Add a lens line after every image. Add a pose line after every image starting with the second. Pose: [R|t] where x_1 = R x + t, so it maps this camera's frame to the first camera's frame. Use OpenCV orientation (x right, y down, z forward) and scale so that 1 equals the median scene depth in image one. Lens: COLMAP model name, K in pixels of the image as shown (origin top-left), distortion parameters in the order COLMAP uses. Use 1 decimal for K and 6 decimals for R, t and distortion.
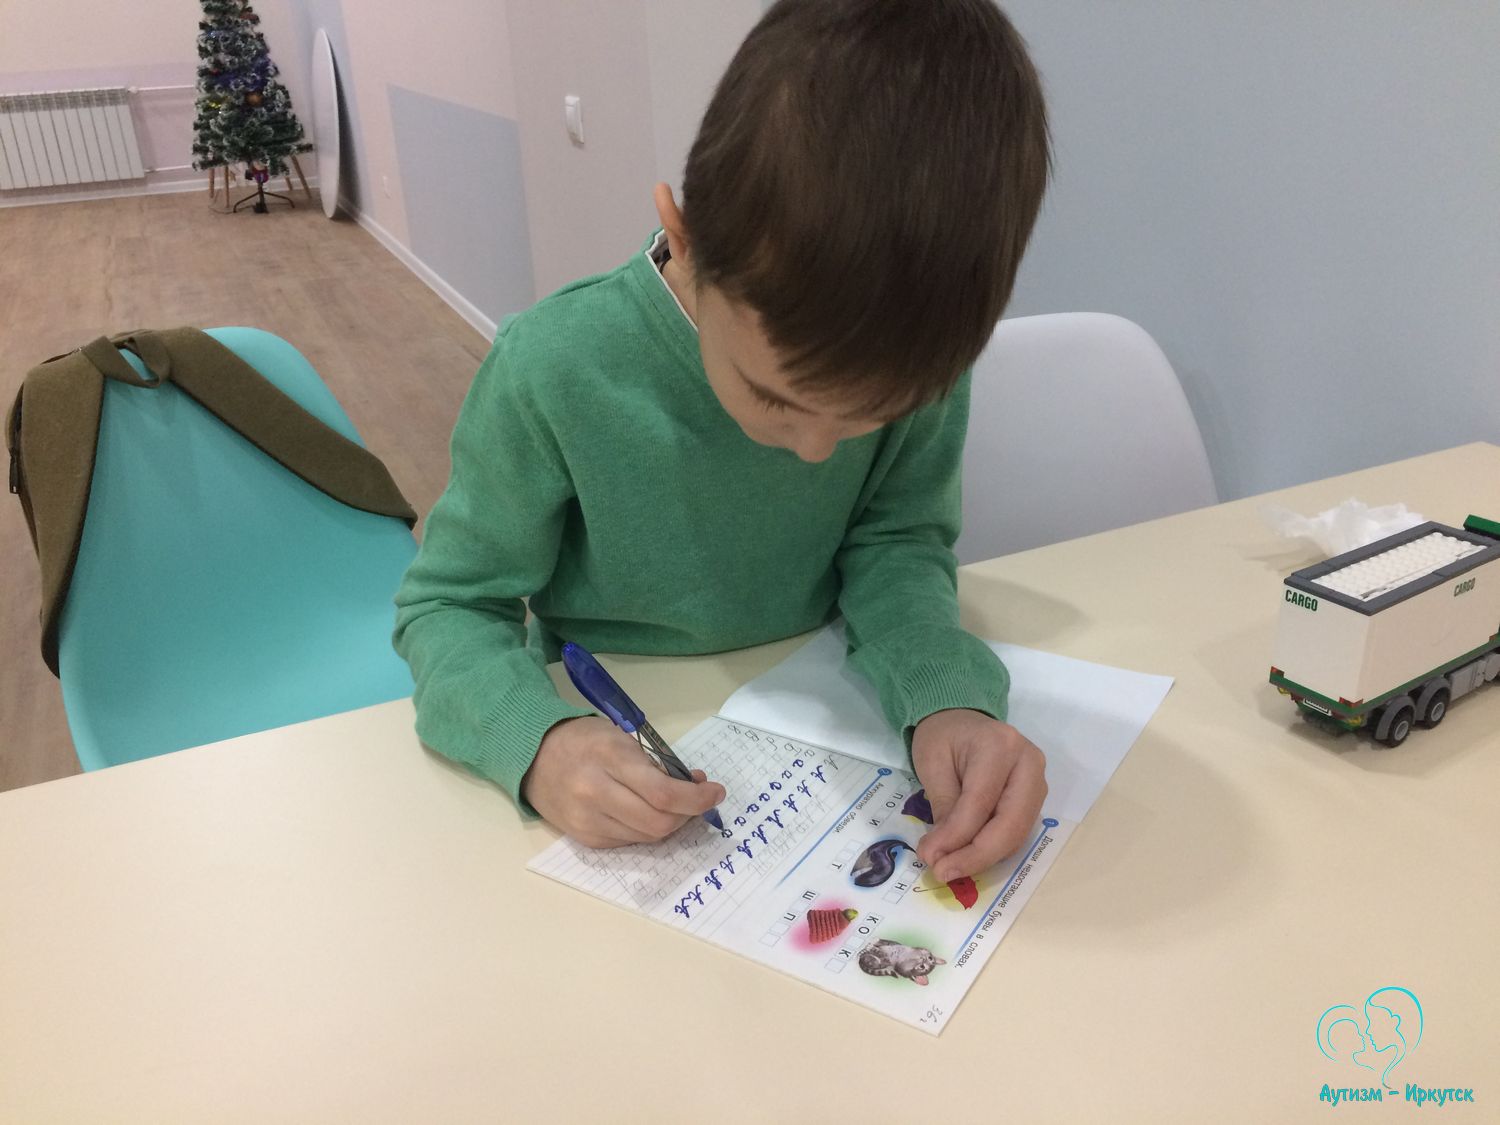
lens RADIAL K [[1286.5, 0, 750.0], [0, 1286.5, 562.5], [0, 0, 1]] dist [0.096868, -0.127192]
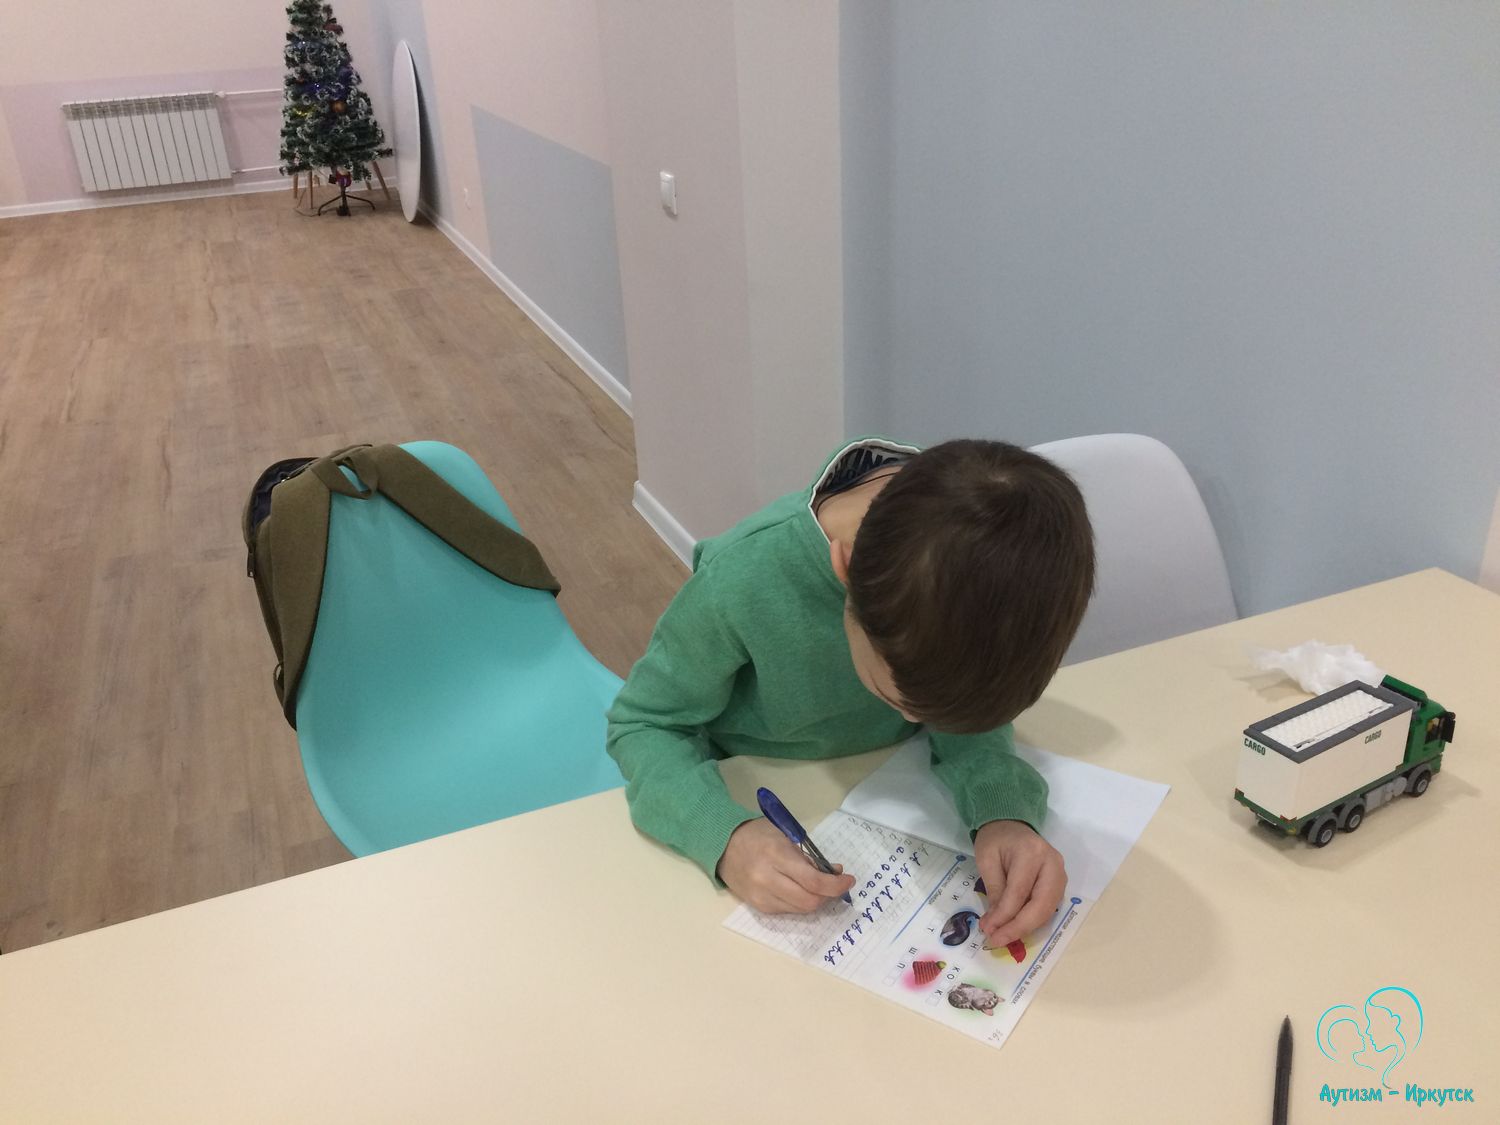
lens RADIAL K [[1286.5, 0, 750.0], [0, 1286.5, 562.5], [0, 0, 1]] dist [0.096868, -0.127192]
pose [[0.999265, 0.008252, -0.037432, -0.071453], [-0.007298, 0.999647, 0.025563, -0.181710], [0.037630, -0.025271, 0.998972, -0.396447]]
